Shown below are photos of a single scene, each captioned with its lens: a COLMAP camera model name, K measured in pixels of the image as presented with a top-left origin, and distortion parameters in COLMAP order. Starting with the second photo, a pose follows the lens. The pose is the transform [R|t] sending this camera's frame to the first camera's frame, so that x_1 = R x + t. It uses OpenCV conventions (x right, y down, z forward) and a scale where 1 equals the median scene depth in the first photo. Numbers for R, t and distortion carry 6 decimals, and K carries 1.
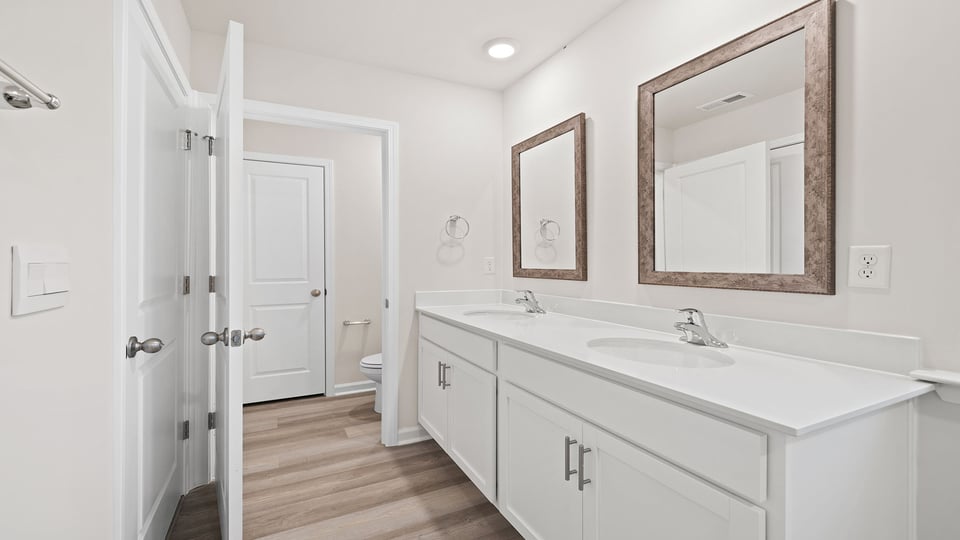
lens RADIAL K [[407.0, 0, 471.0], [0, 407.0, 258.9], [0, 0, 1]] dist [-0.001091, 0.000137]
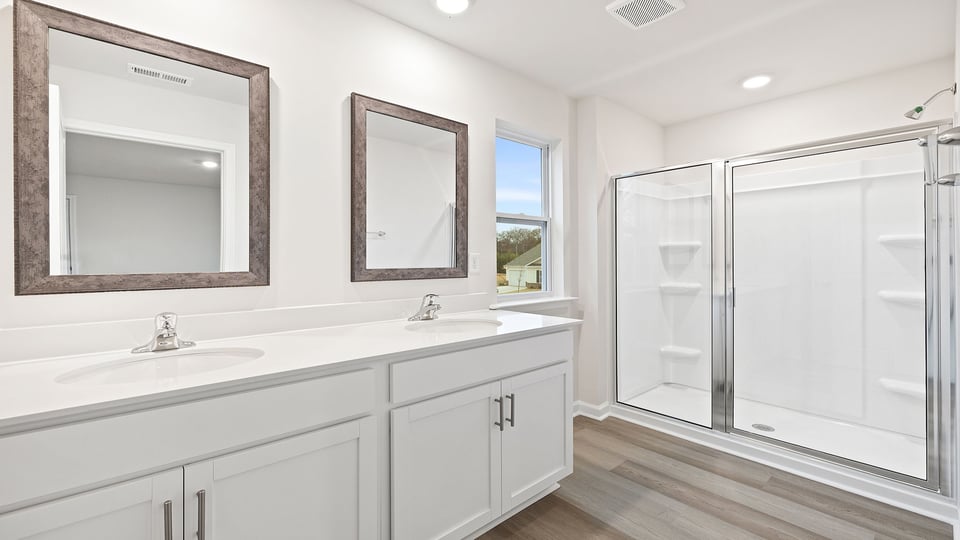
lens RADIAL K [[407.0, 0, 471.0], [0, 407.0, 258.9], [0, 0, 1]] dist [-0.001091, 0.000137]
pose [[-0.259803, 0.000022, 0.965662, -0.703405], [-0.007056, 0.999973, -0.001922, 0.002496], [-0.965636, -0.007313, -0.259796, 1.030380]]
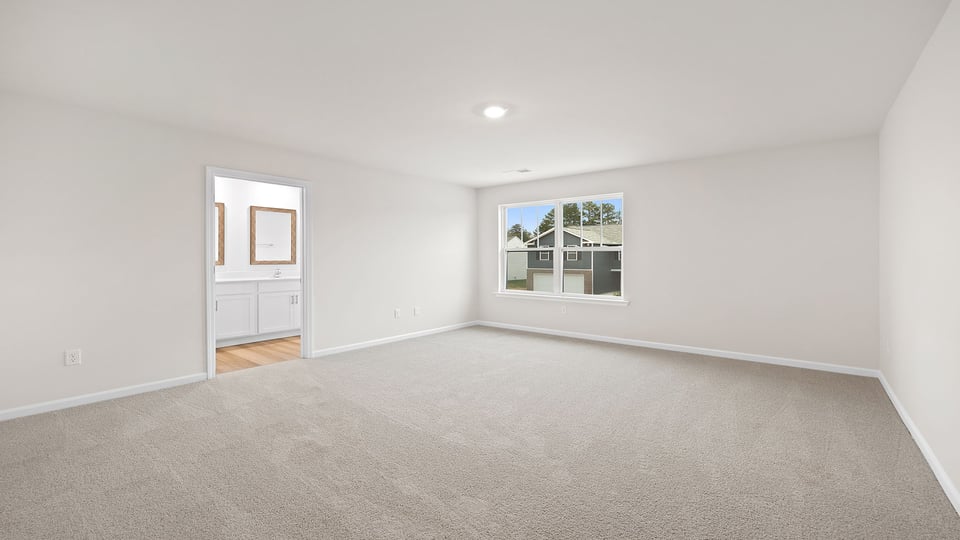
lens RADIAL K [[407.0, 0, 471.0], [0, 407.0, 258.9], [0, 0, 1]] dist [-0.001091, 0.000137]
pose [[-0.425076, -0.007876, 0.905124, -3.545437], [-0.014793, 0.999889, 0.001754, -0.020326], [-0.905037, -0.012644, -0.425145, 0.824150]]
